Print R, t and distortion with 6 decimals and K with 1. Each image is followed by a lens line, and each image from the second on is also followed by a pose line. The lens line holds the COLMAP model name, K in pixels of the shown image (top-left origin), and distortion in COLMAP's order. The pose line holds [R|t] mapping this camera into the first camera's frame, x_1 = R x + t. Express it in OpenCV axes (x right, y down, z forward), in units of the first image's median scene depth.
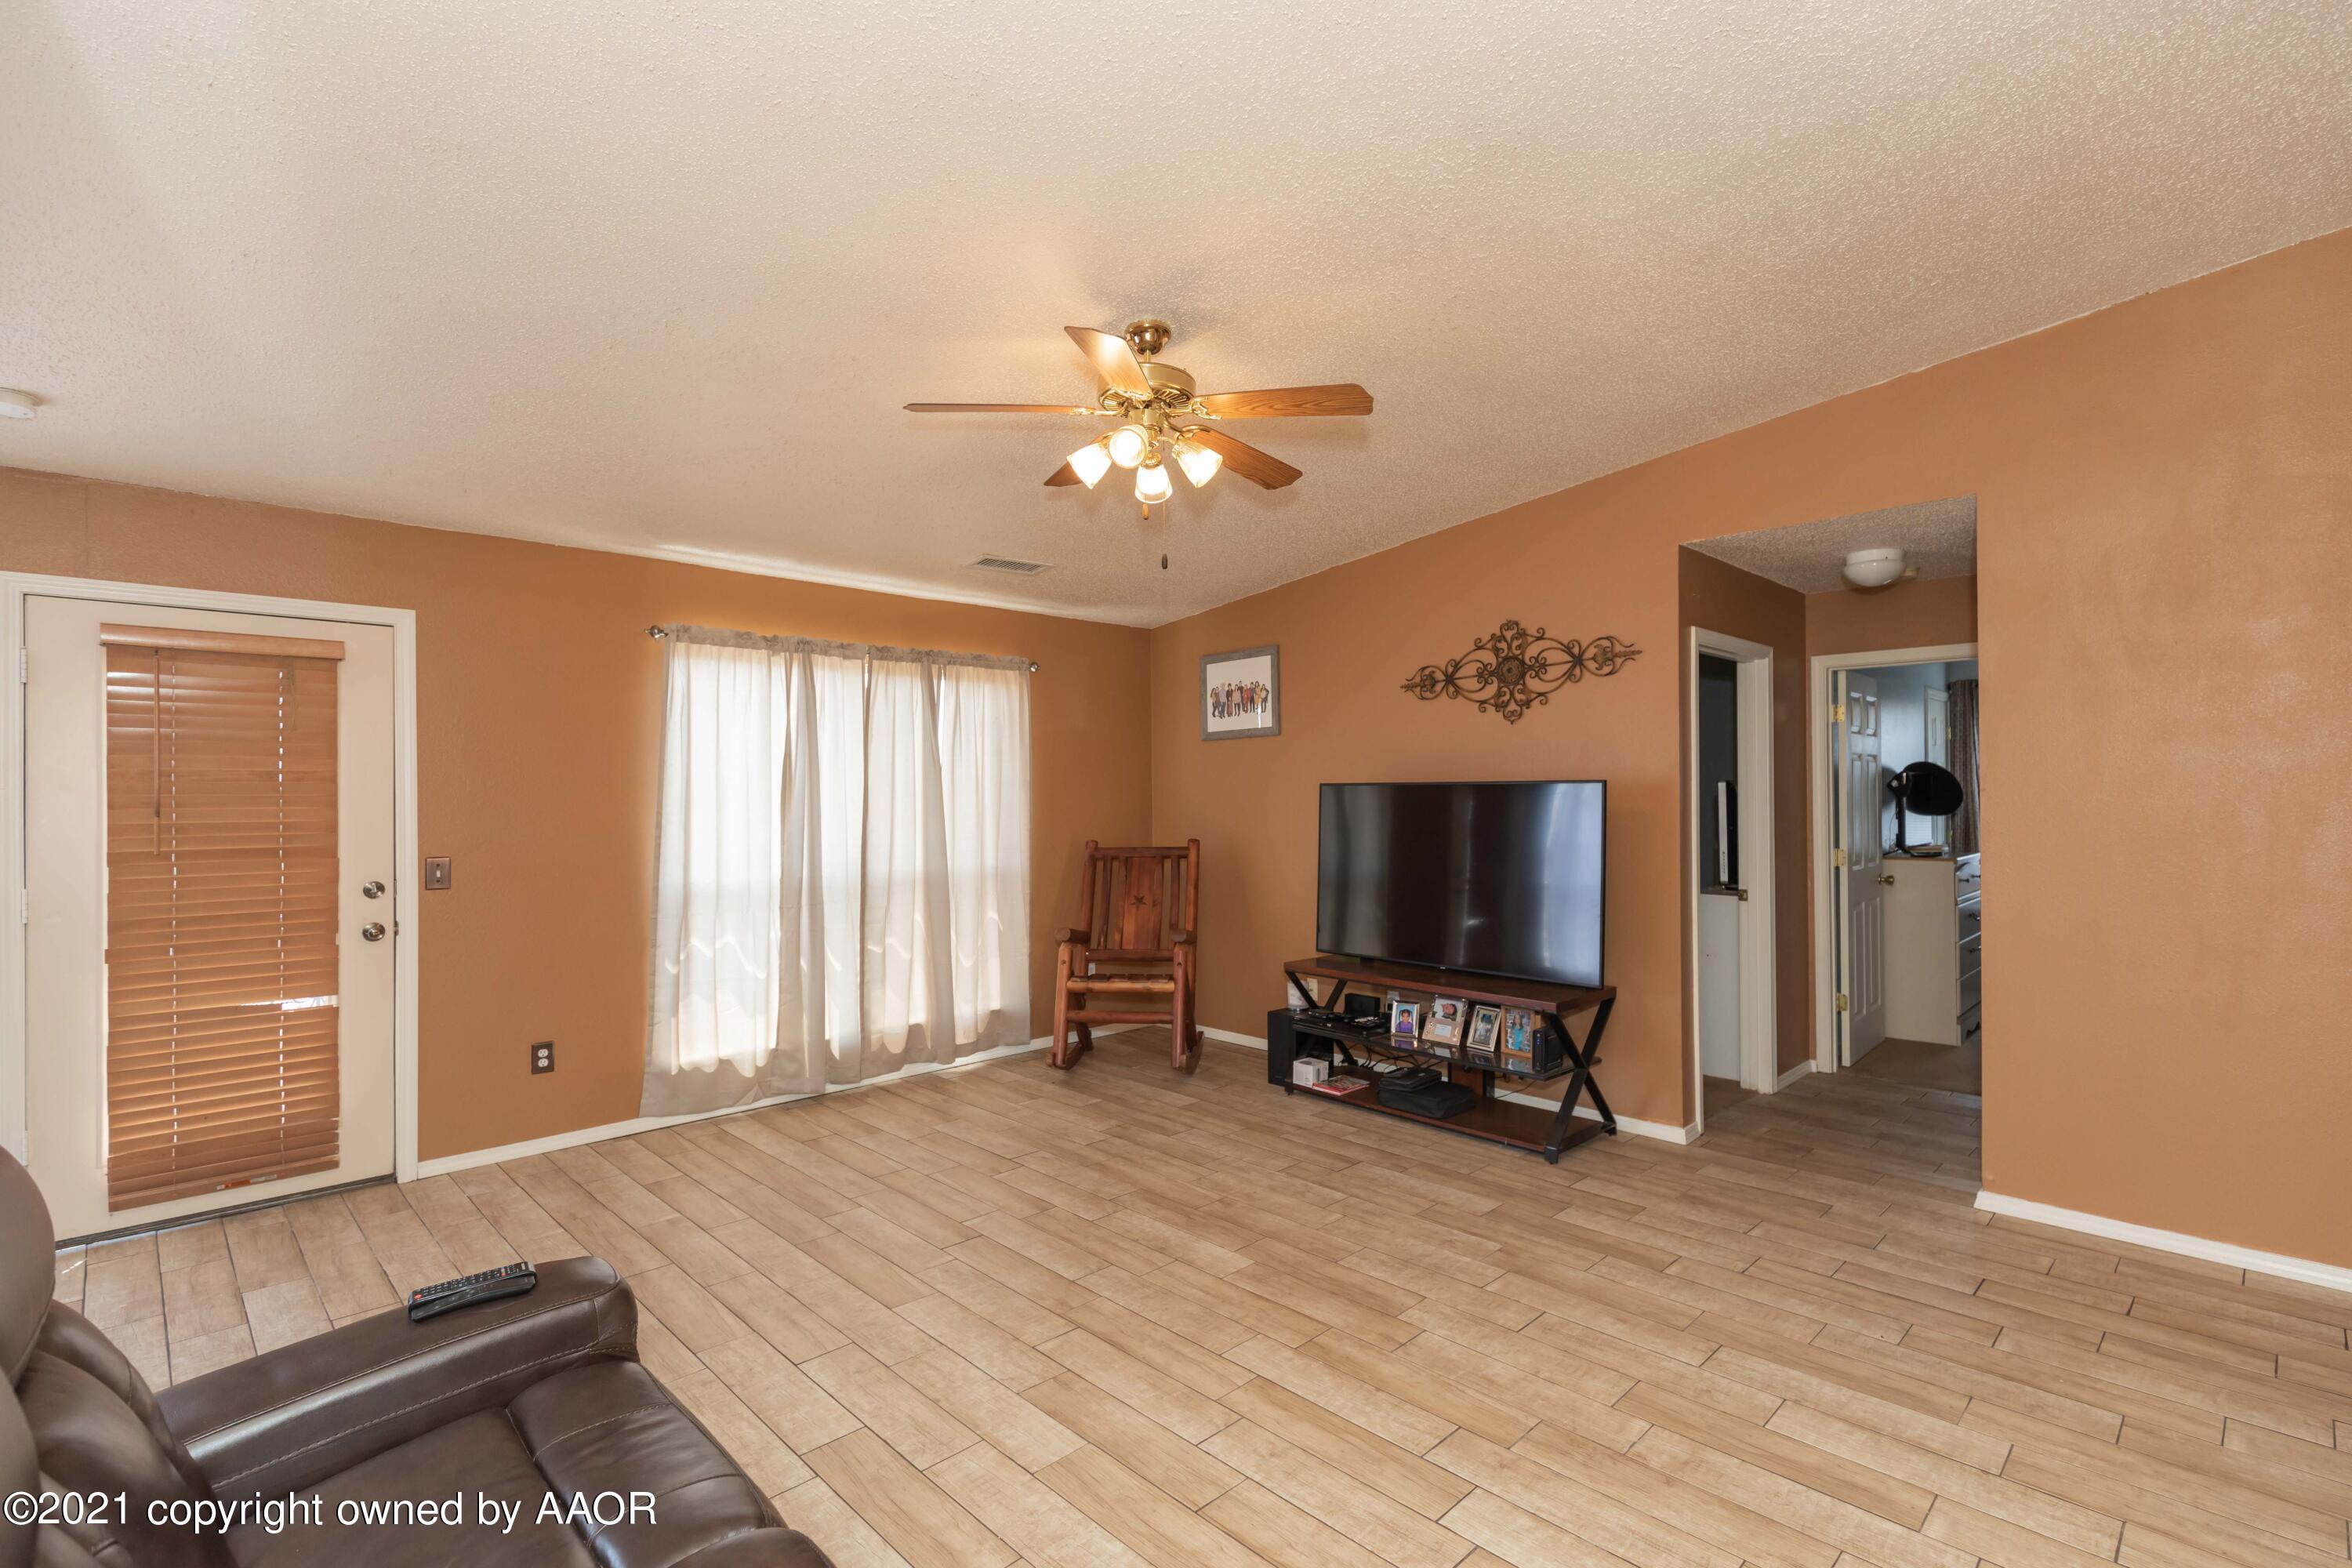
lens RADIAL K [[1058.8, 0, 1200.4], [0, 1058.8, 798.1], [0, 0, 1]] dist [0.000196, -0.000253]
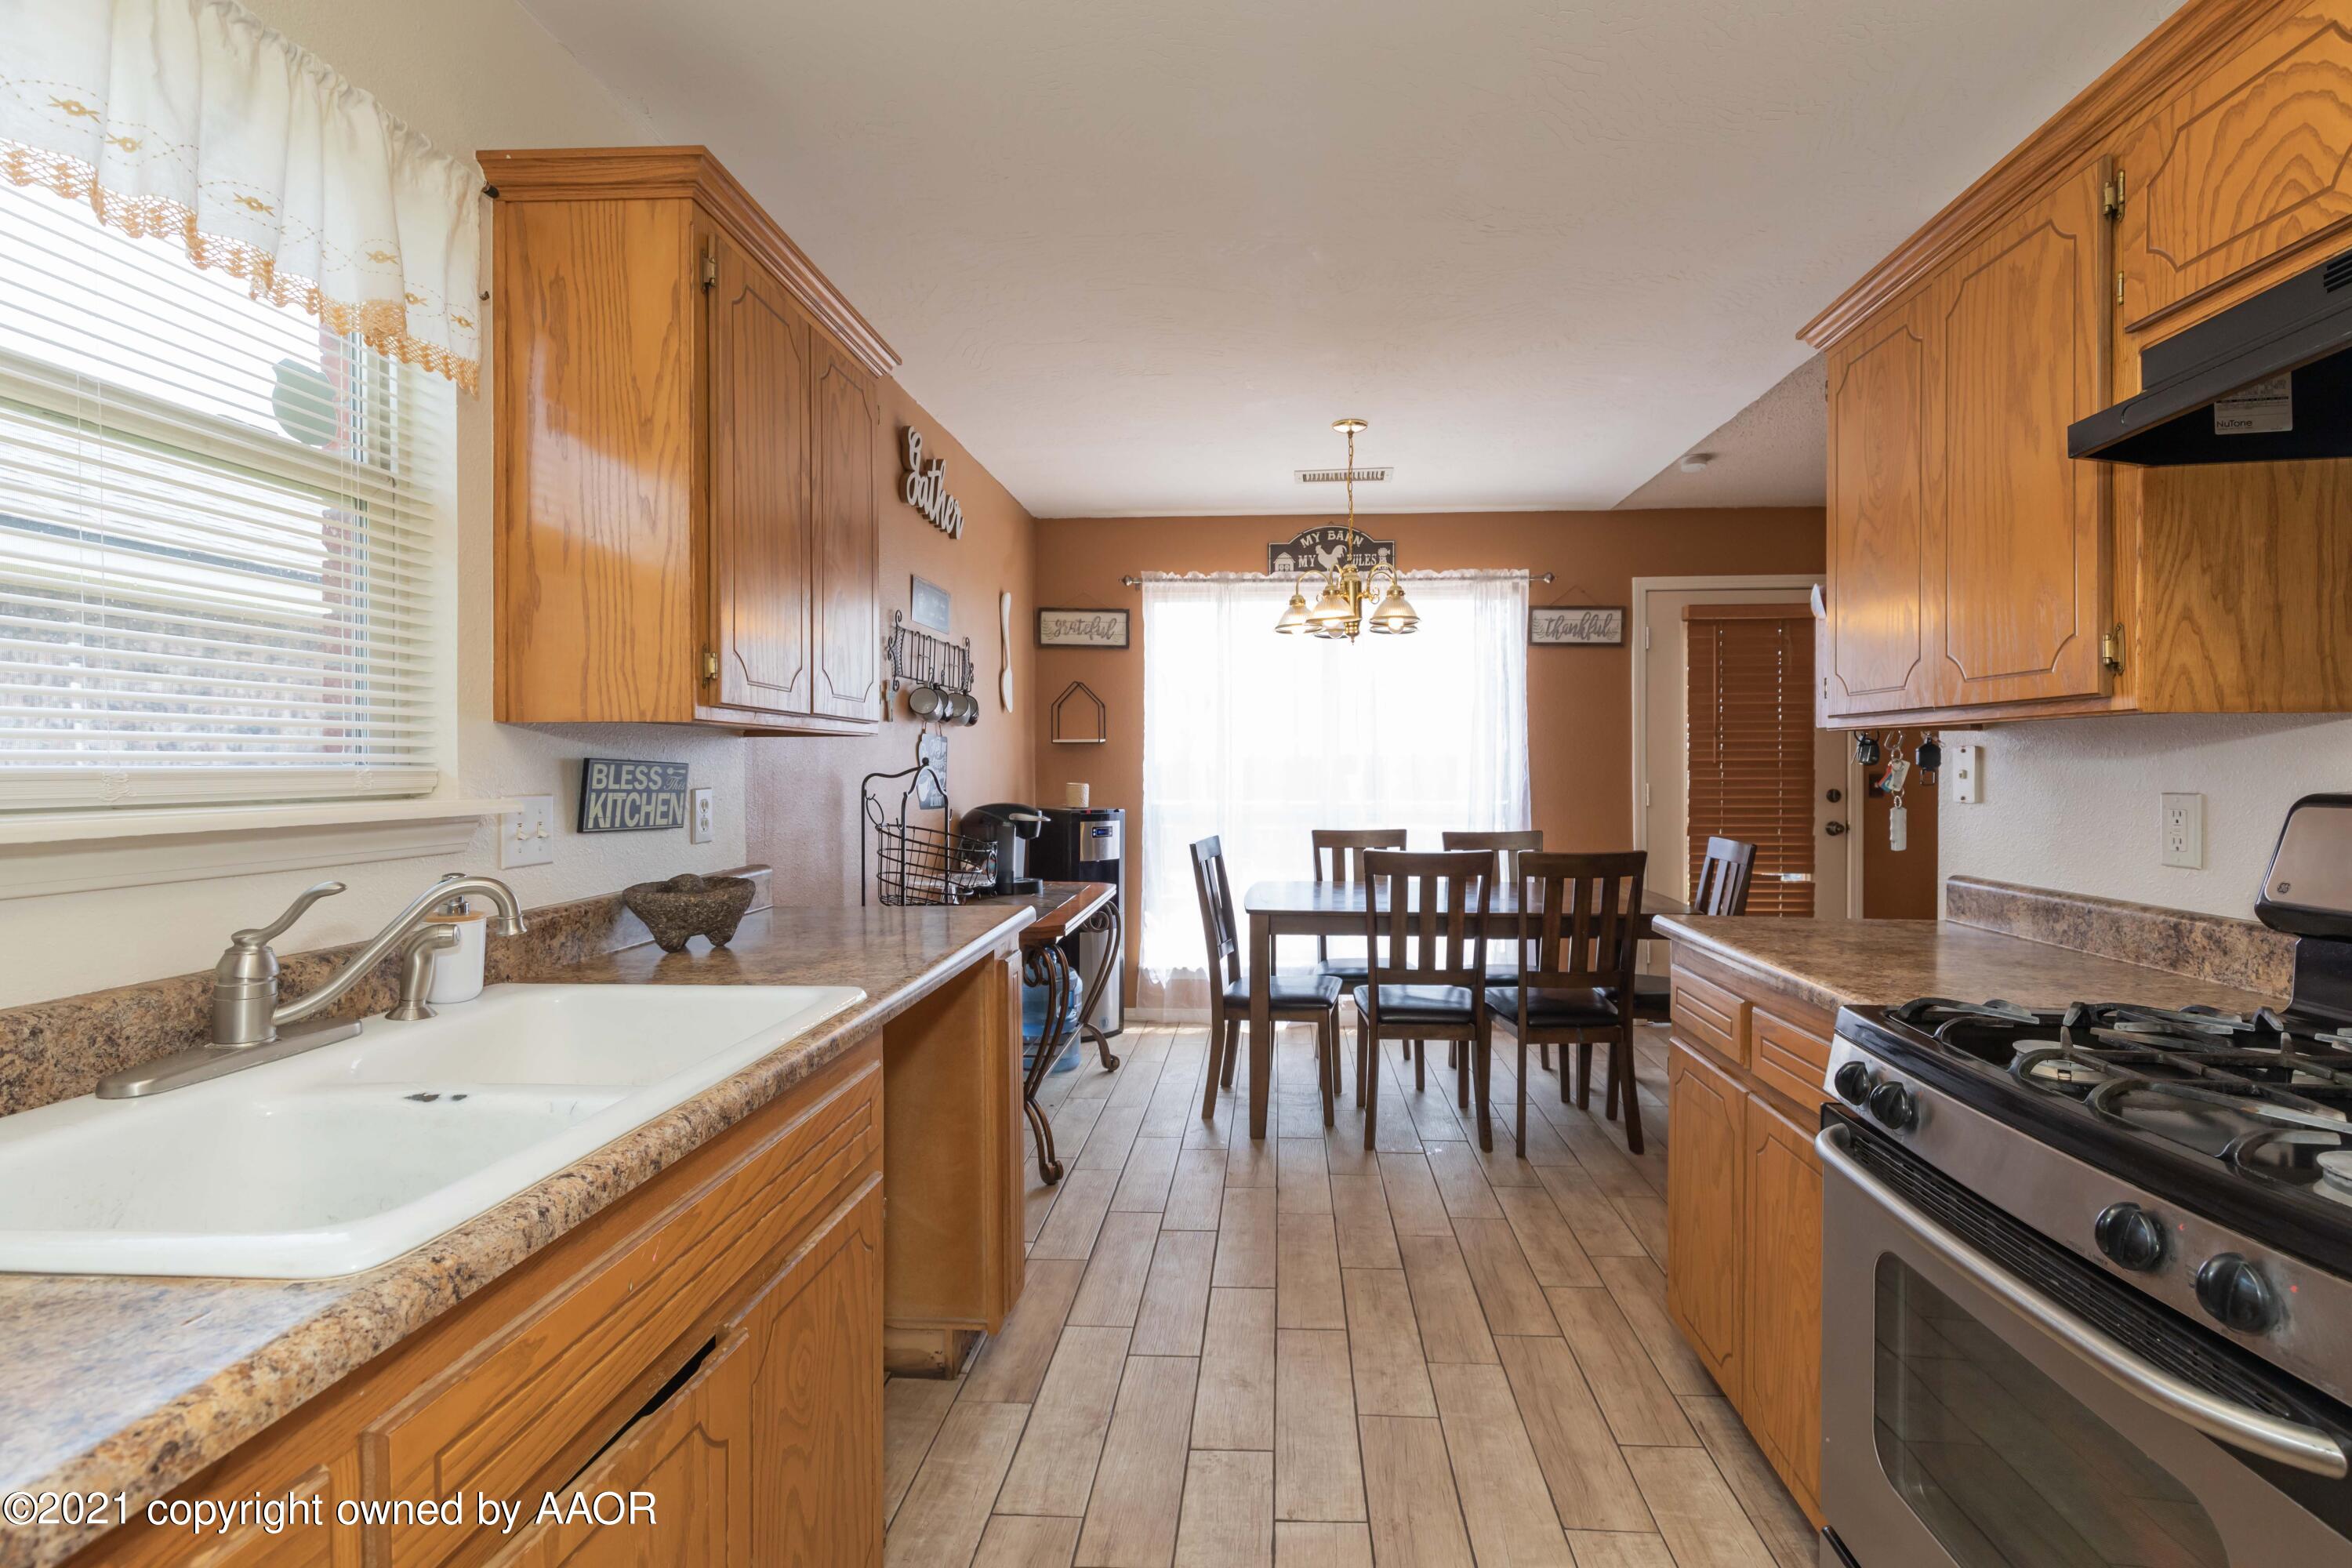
lens RADIAL K [[1062.7, 0, 1245.7], [0, 1062.7, 771.3], [0, 0, 1]] dist [0.001443, -0.000076]
pose [[0.682878, 0.011284, -0.730445, -0.322913], [-0.002762, 0.999913, 0.012865, 0.042345], [0.730527, -0.006767, 0.682850, -0.388112]]
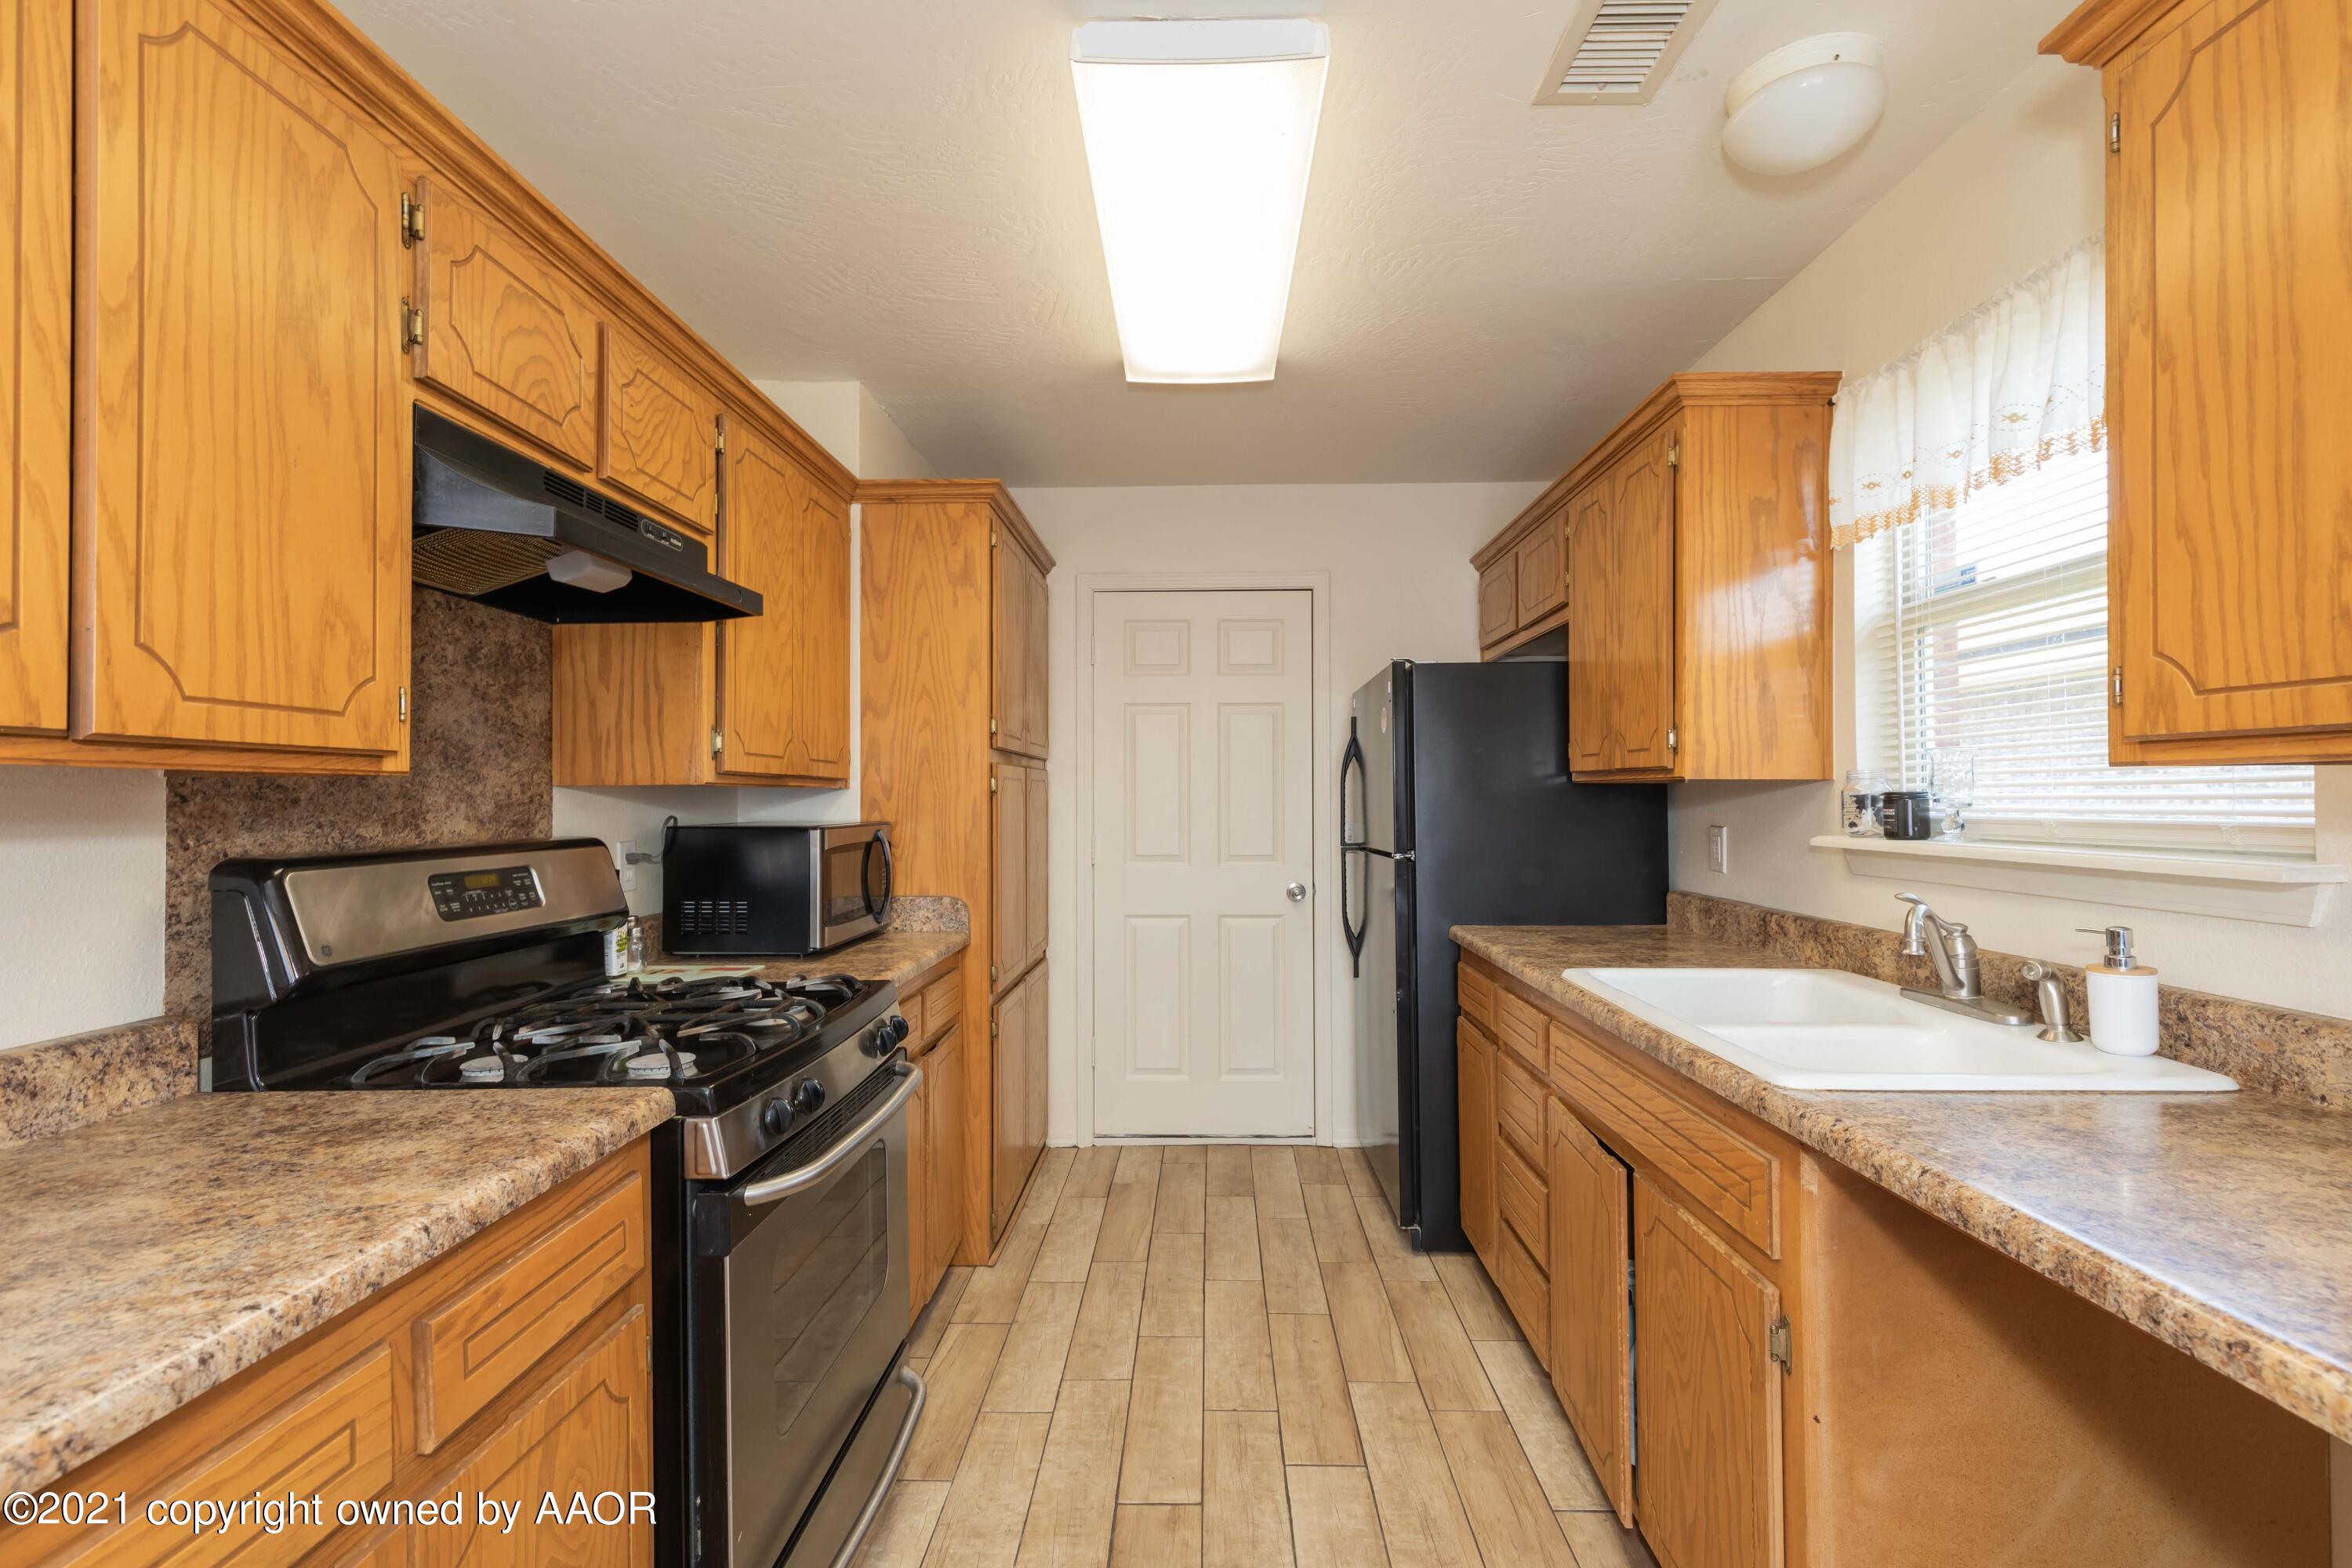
lens RADIAL K [[1057.6, 0, 1212.2], [0, 1057.6, 782.8], [0, 0, 1]] dist [0.004486, -0.000249]
pose [[-0.708268, 0.022372, 0.705589, -0.795668], [0.008662, 0.999698, -0.023002, 0.038574], [-0.705890, -0.010180, -0.708248, 0.128566]]
